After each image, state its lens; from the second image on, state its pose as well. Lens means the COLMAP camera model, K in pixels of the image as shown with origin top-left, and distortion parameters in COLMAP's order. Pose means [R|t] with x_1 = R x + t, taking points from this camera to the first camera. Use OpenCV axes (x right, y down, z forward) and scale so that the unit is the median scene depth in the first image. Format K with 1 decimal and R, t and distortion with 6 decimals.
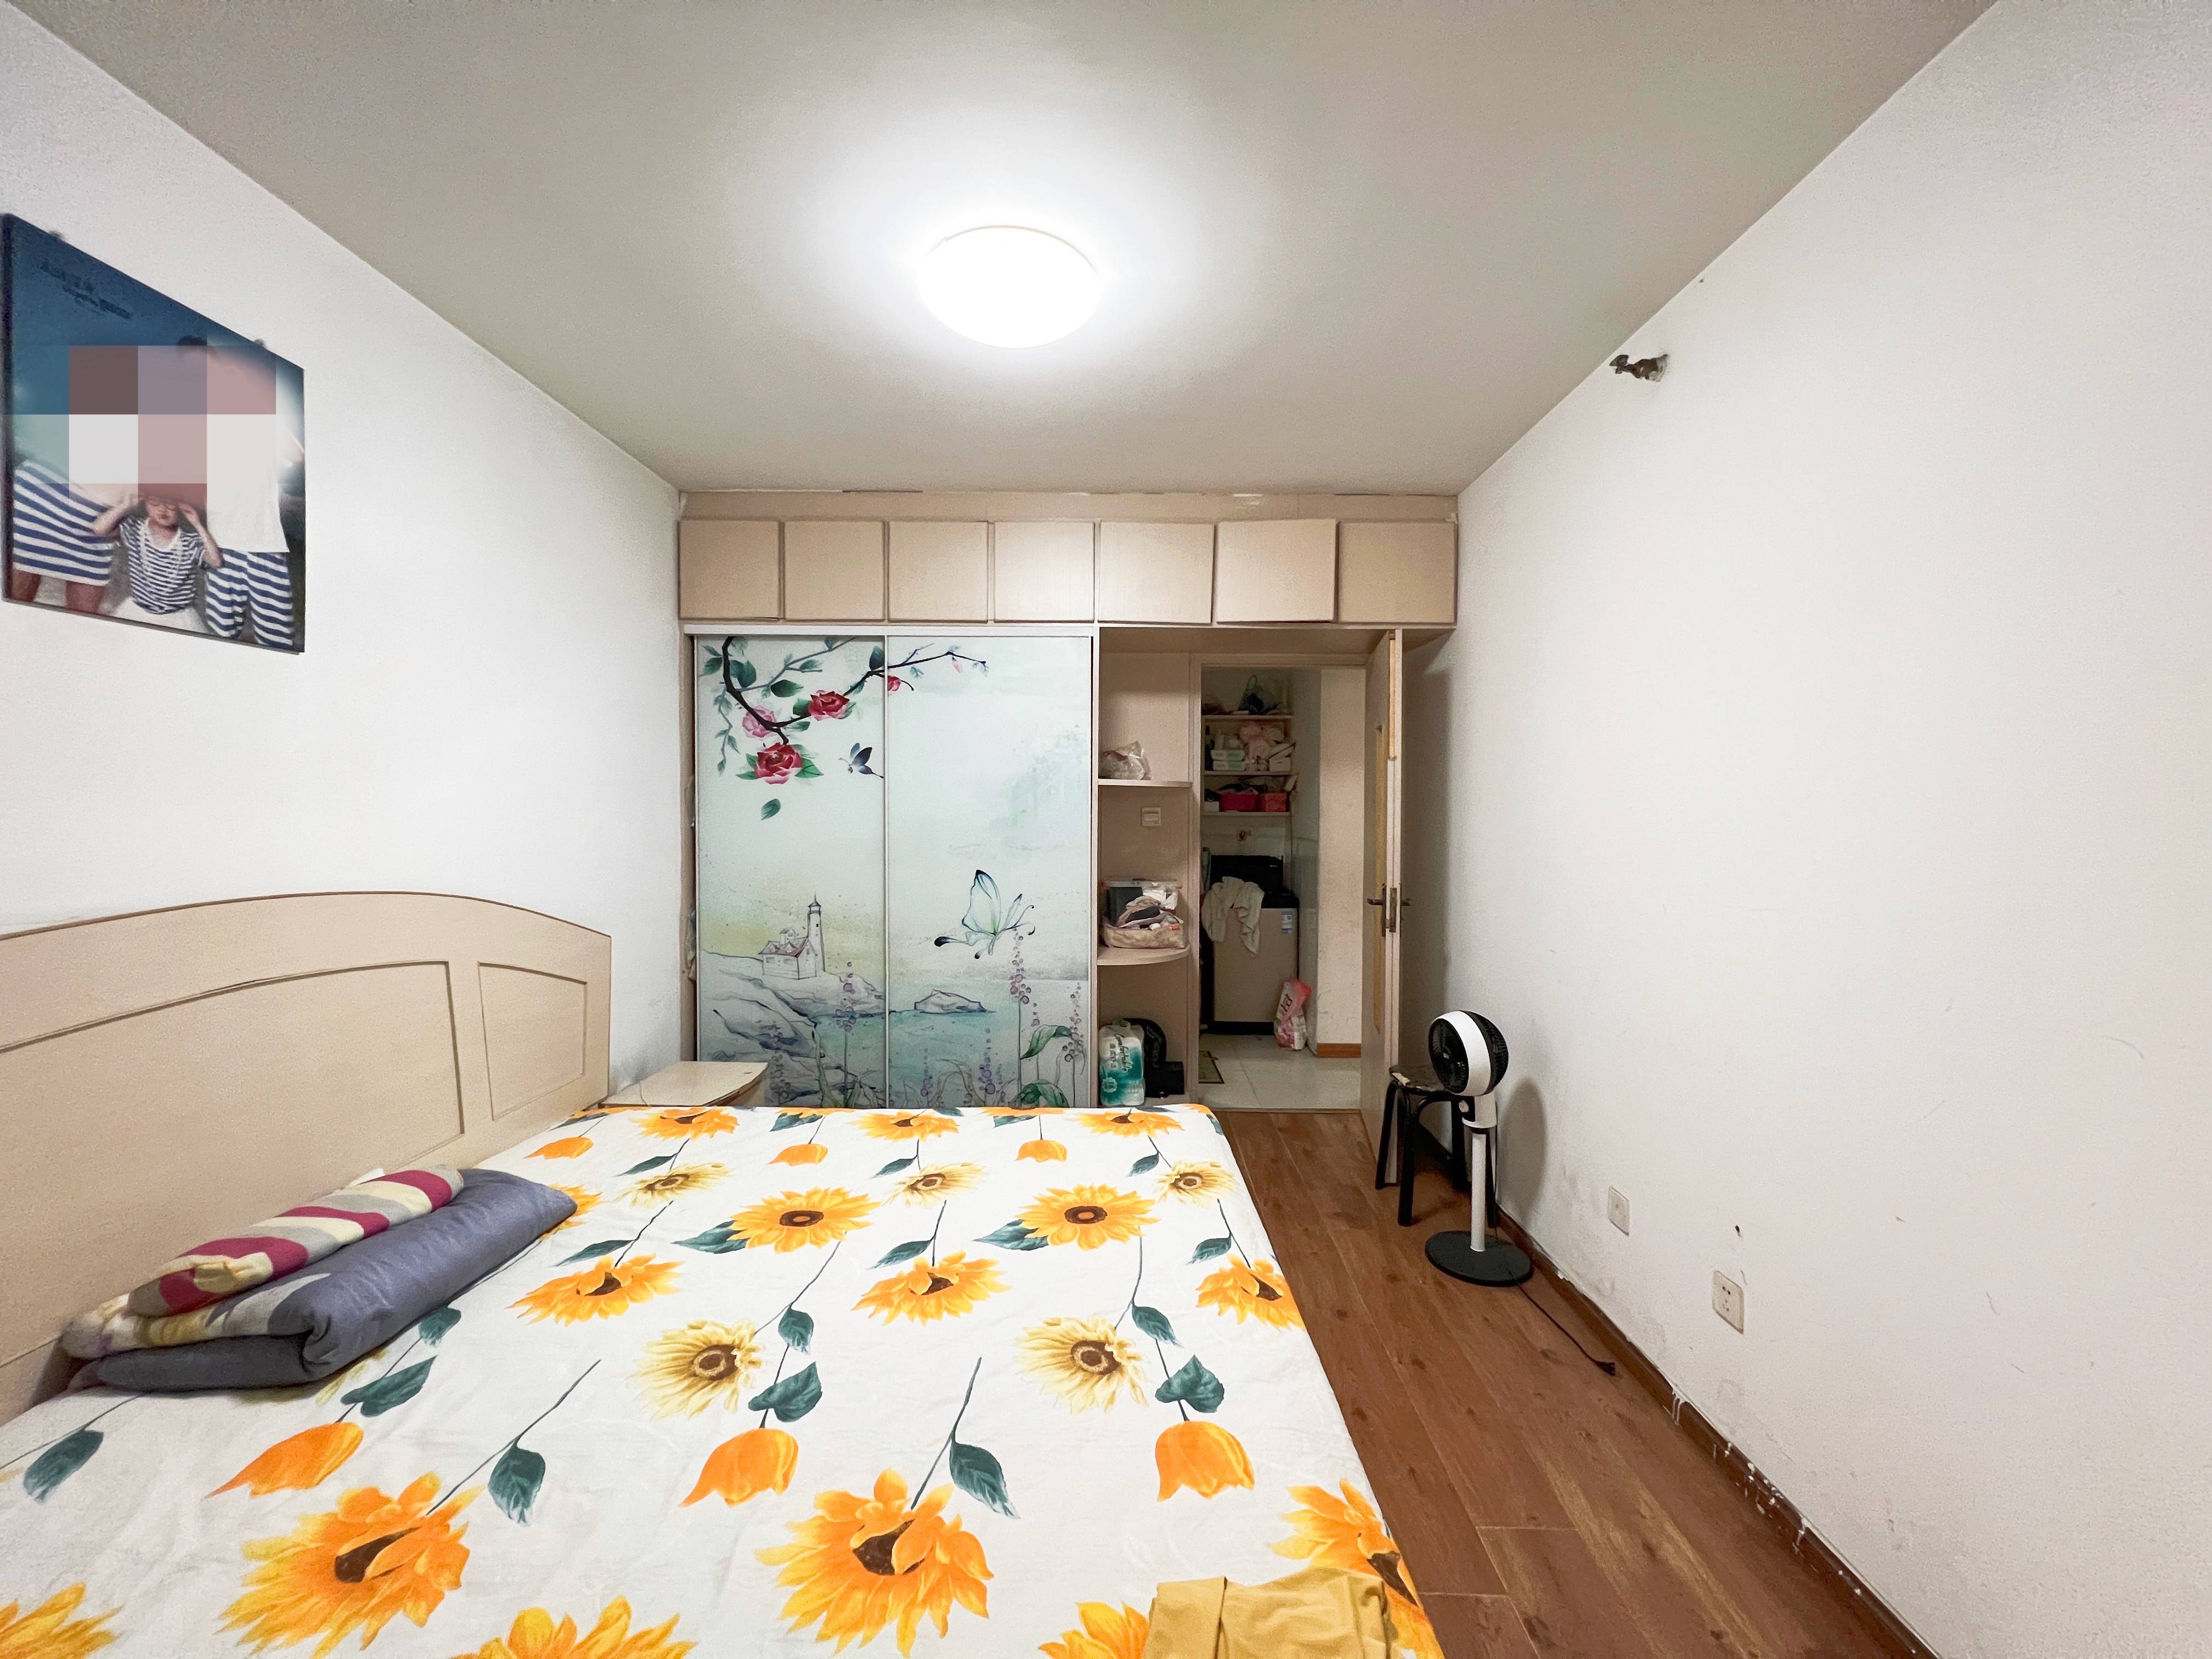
lens RADIAL K [[883.9, 0, 1105.4], [0, 883.9, 824.4], [0, 0, 1]] dist [-0.001584, 0.000589]
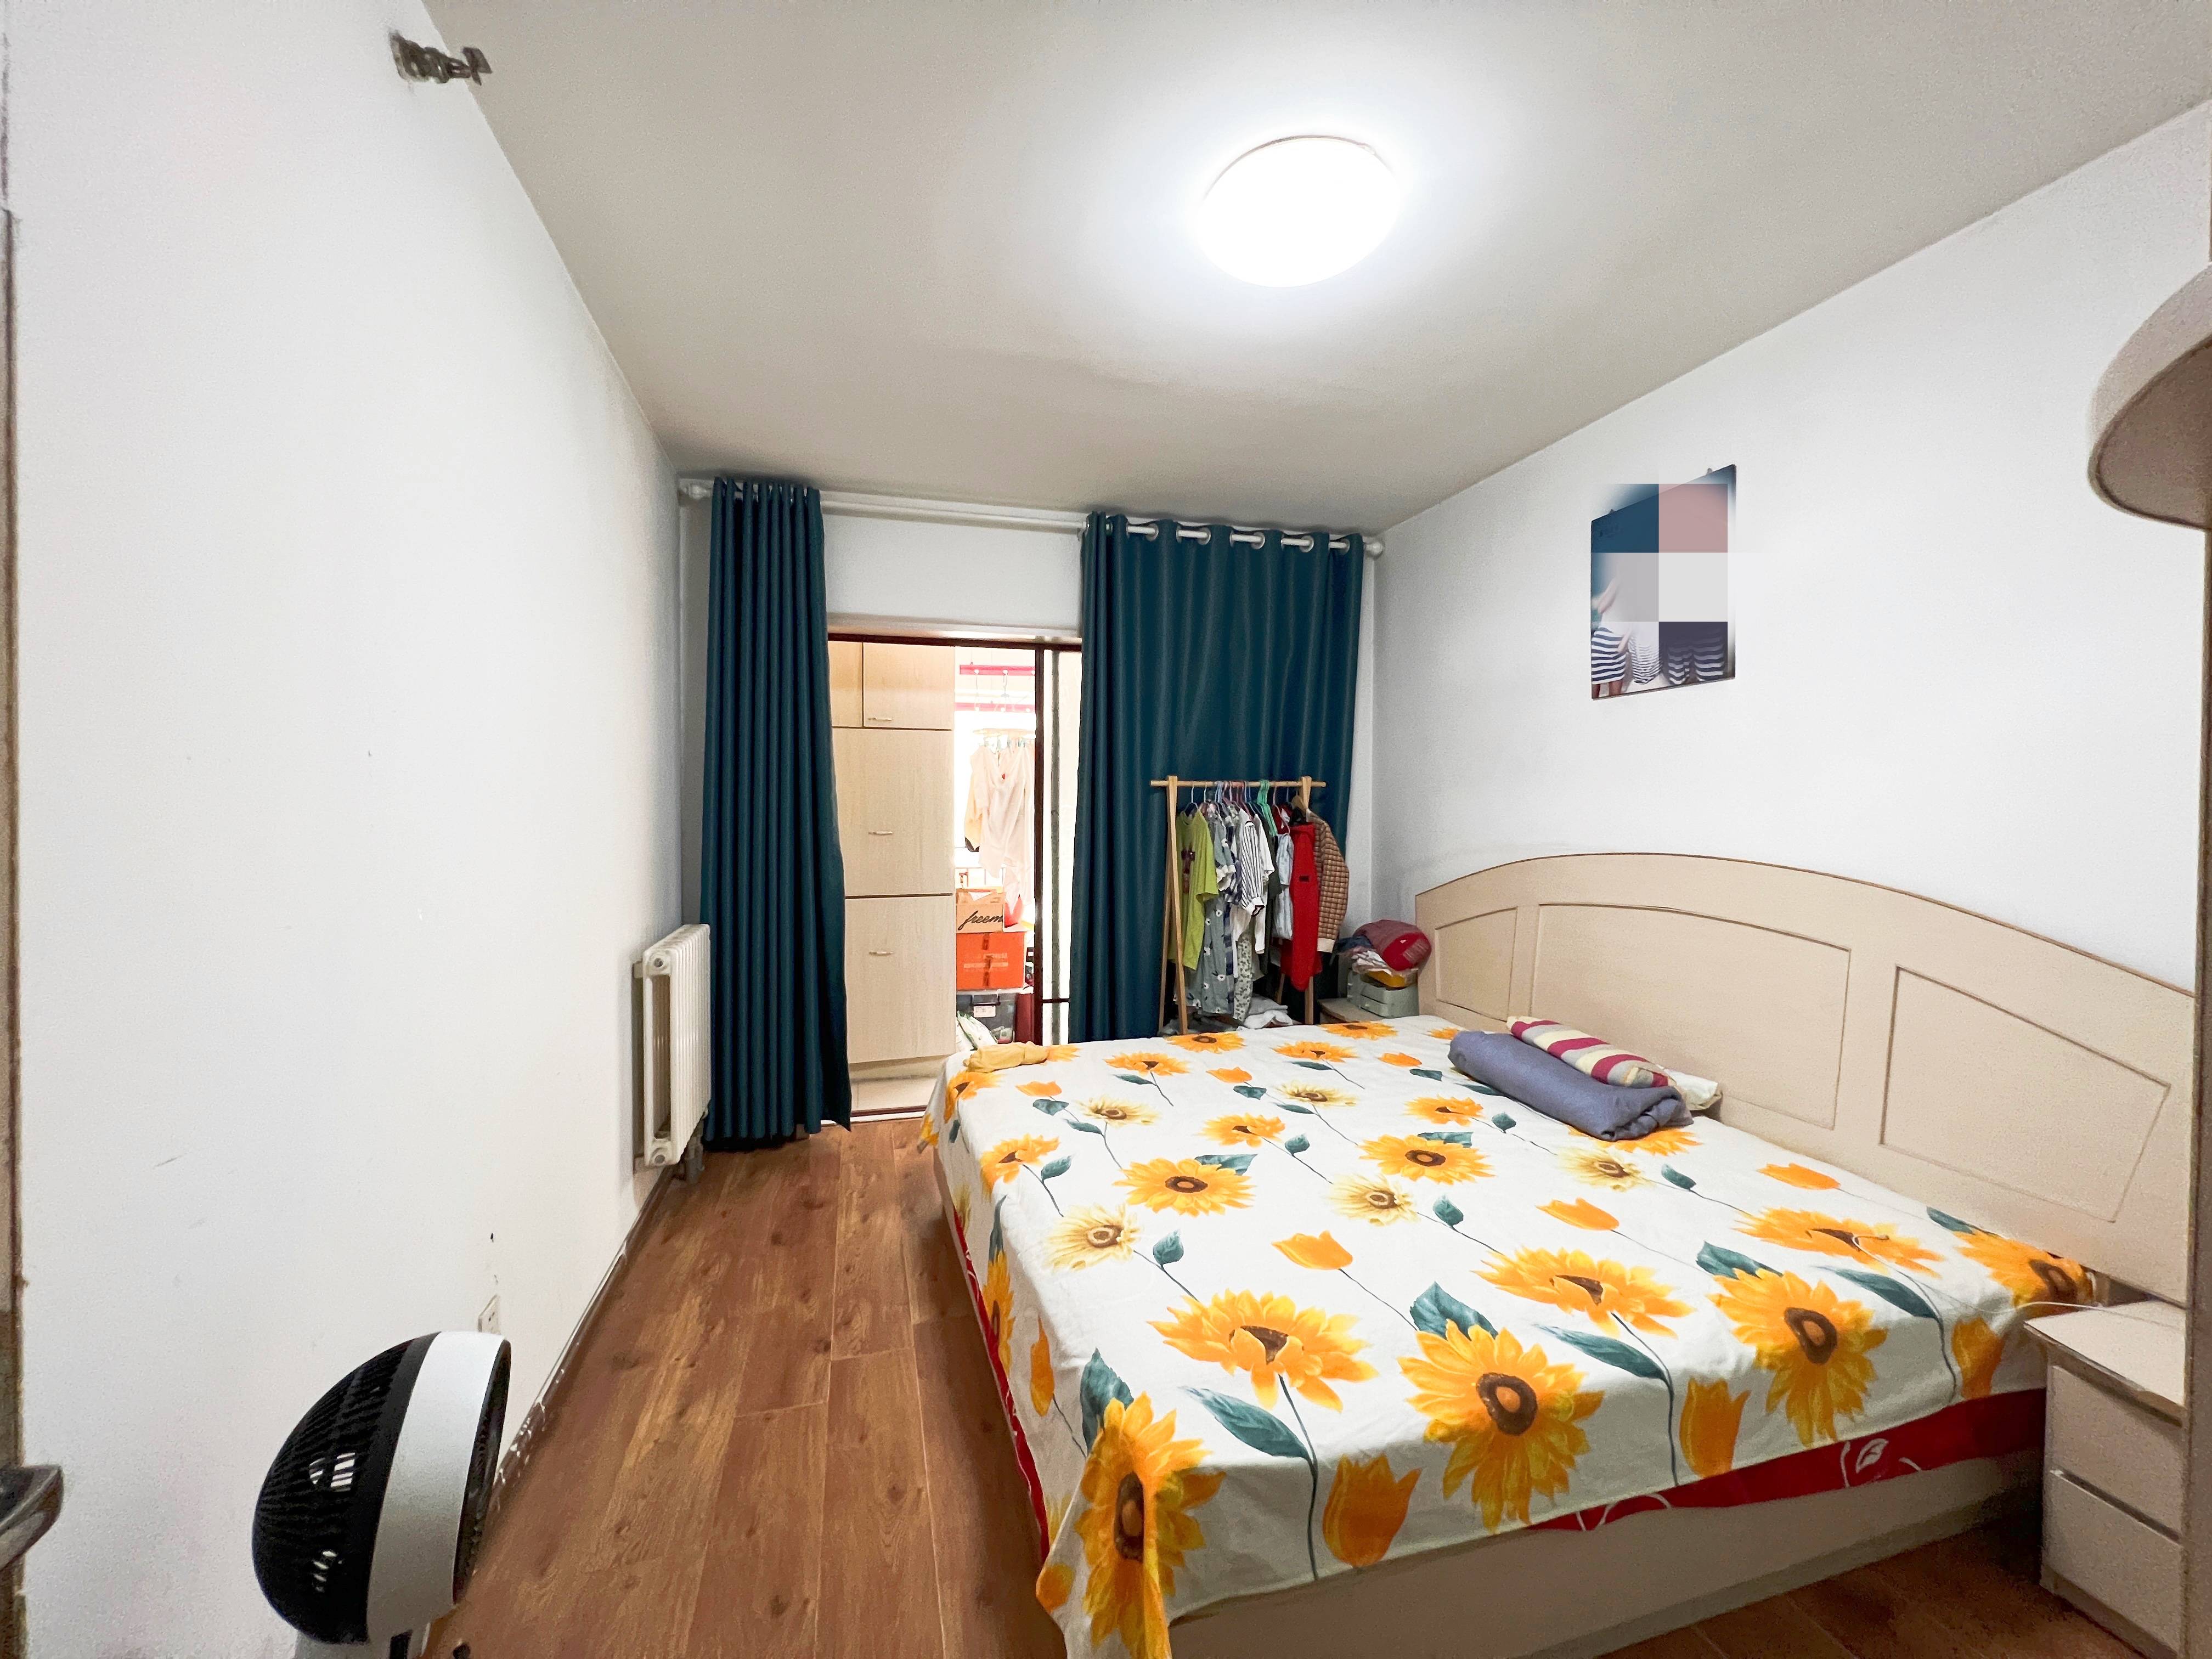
lens RADIAL K [[883.9, 0, 1108.9], [0, 883.9, 825.8], [0, 0, 1]] dist [-0.001584, 0.000589]
pose [[-0.958212, -0.004798, -0.286018, 0.341799], [-0.015264, 0.999293, 0.034372, -0.002145], [0.285651, 0.037301, -0.957608, 1.862942]]
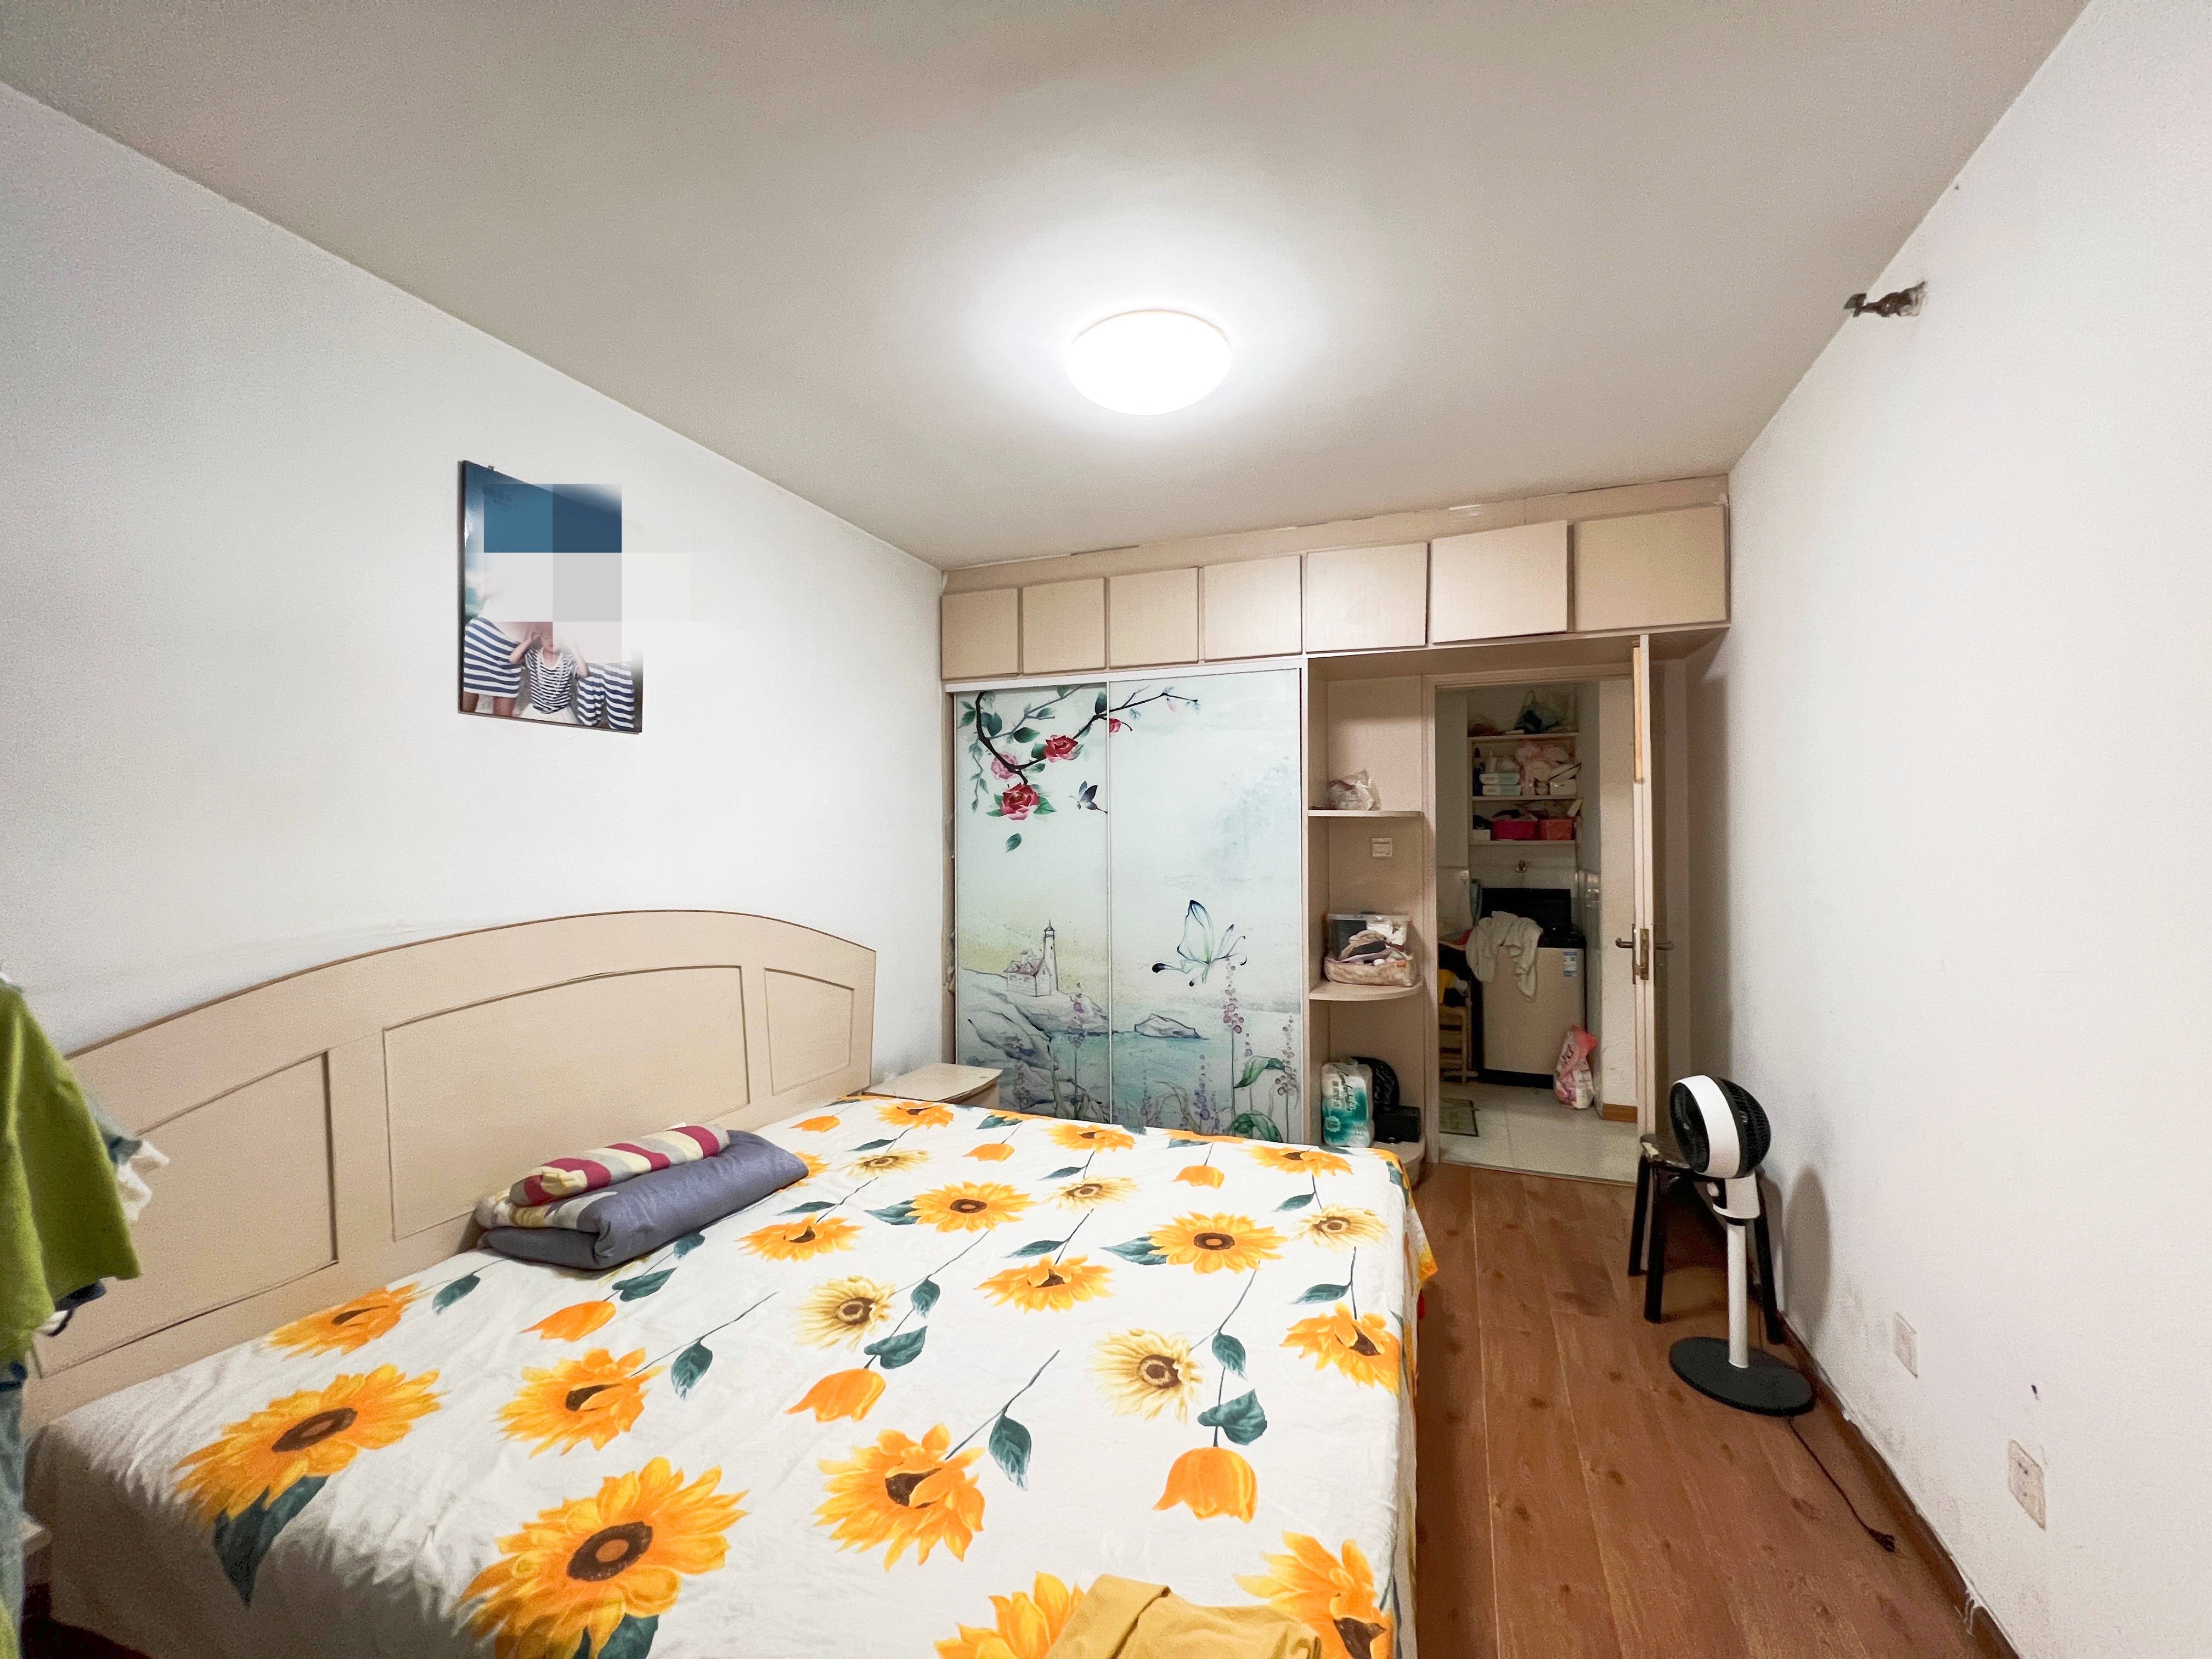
lens RADIAL K [[883.9, 0, 1104.5], [0, 883.9, 824.7], [0, 0, 1]] dist [-0.001584, 0.000589]
pose [[0.935601, -0.013002, -0.352819, 0.218679], [0.002125, 0.999511, -0.031198, -0.008280], [0.353052, 0.028439, 0.935171, -0.014450]]
